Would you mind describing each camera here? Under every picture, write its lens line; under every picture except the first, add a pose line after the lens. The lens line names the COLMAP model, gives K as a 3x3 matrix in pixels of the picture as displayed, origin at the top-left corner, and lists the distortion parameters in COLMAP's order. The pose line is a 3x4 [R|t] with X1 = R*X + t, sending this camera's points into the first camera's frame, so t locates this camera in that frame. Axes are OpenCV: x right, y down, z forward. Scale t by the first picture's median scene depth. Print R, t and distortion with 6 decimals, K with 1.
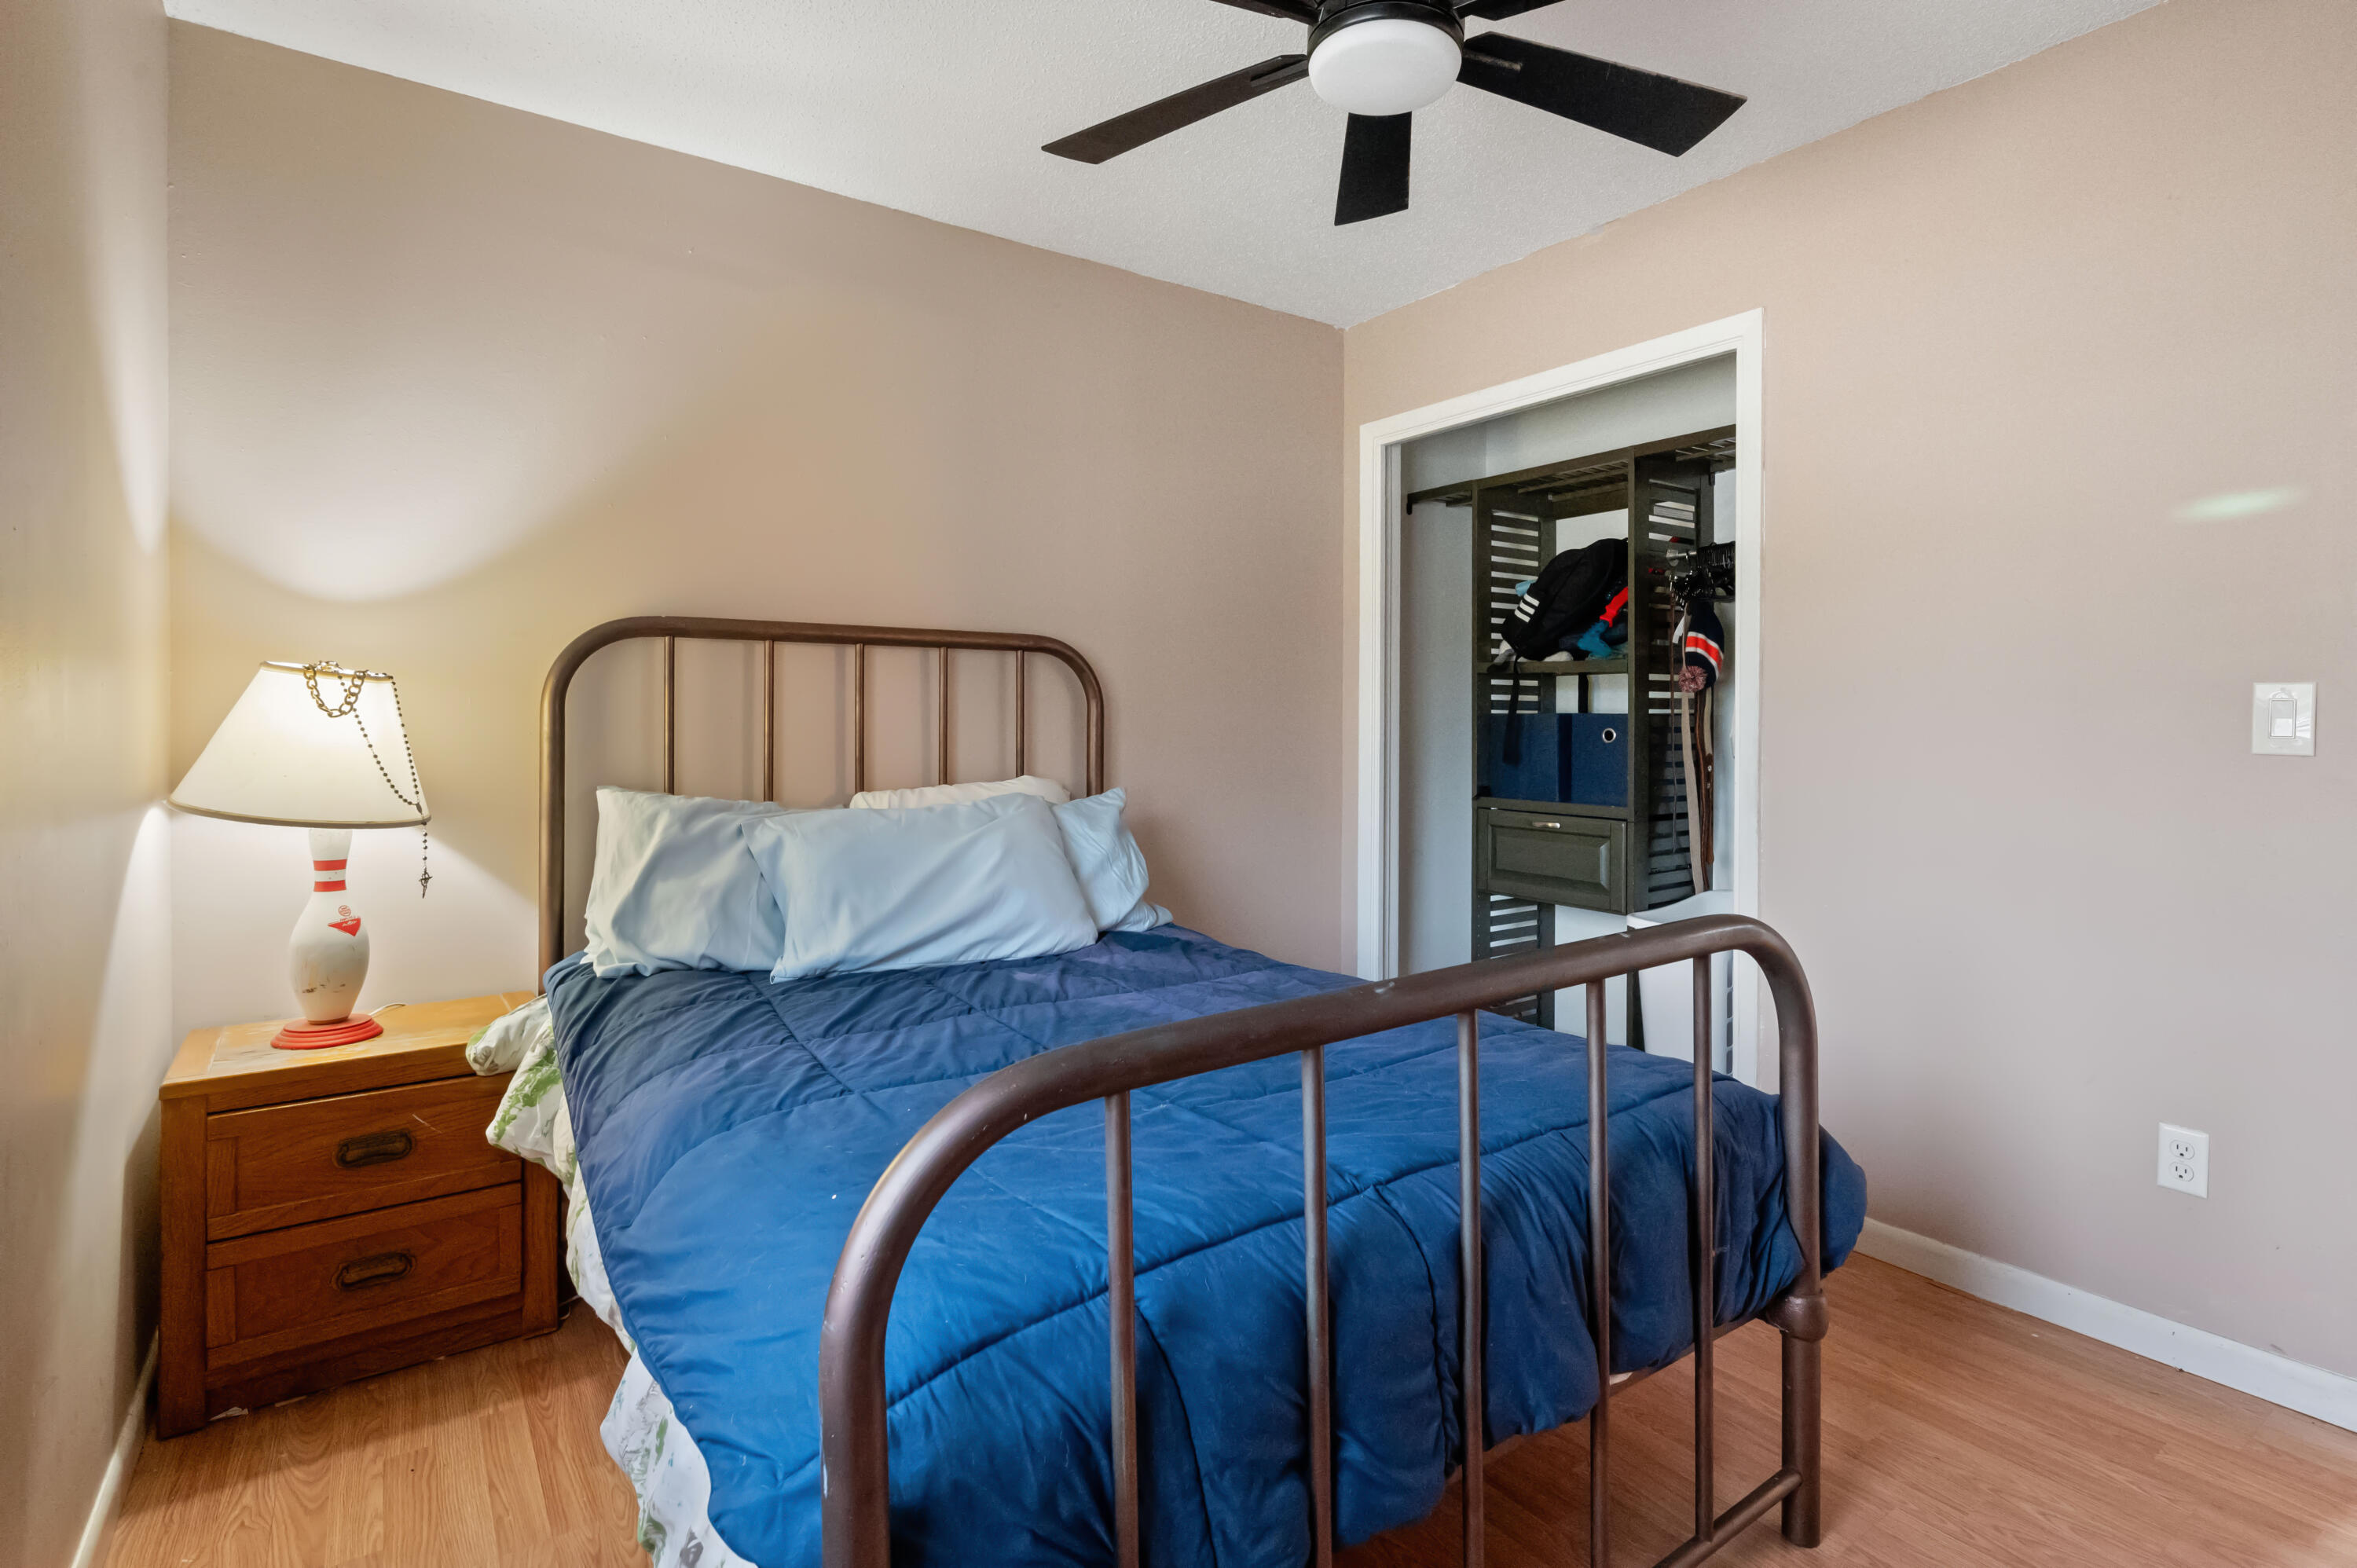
lens RADIAL K [[1142.6, 0, 1182.0], [0, 1142.6, 726.3], [0, 0, 1]] dist [-0.001393, -0.000161]
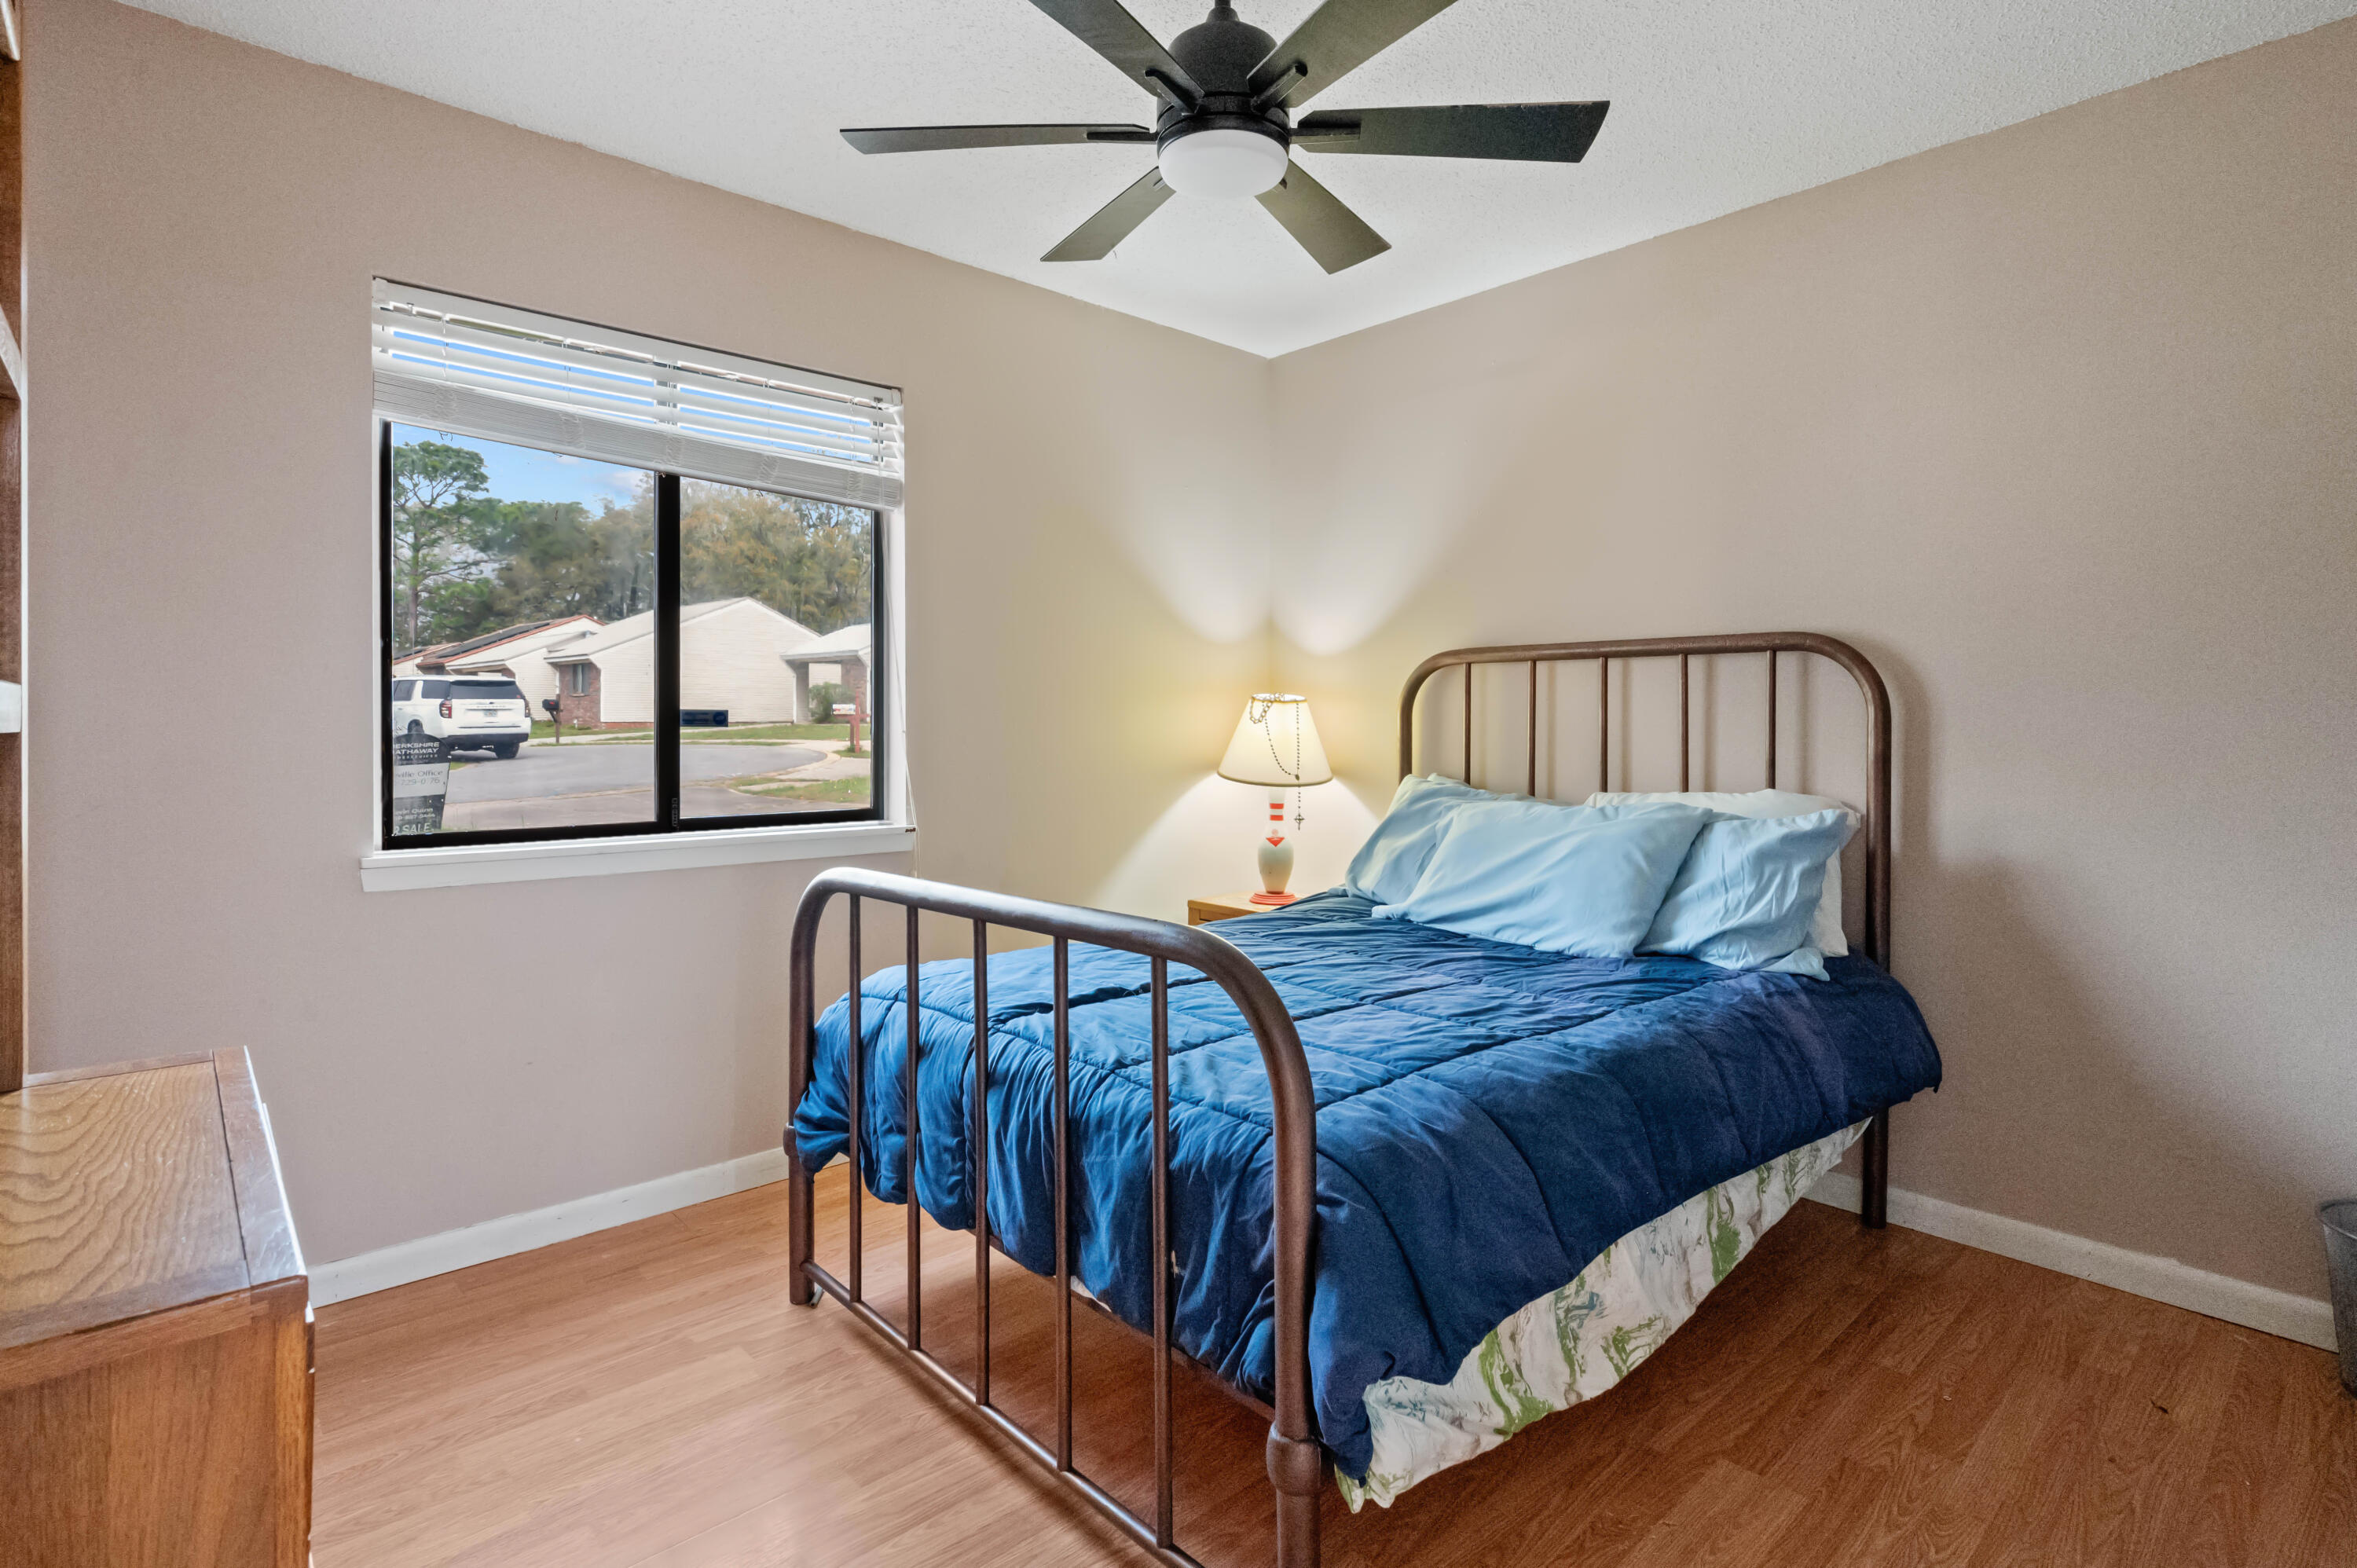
lens RADIAL K [[1142.6, 0, 1182.0], [0, 1142.6, 726.3], [0, 0, 1]] dist [-0.001393, -0.000161]
pose [[0.133978, 0.004526, -0.990974, 0.873183], [-0.007392, 0.999966, 0.003568, -0.007910], [0.990957, 0.006847, 0.134007, 0.524528]]
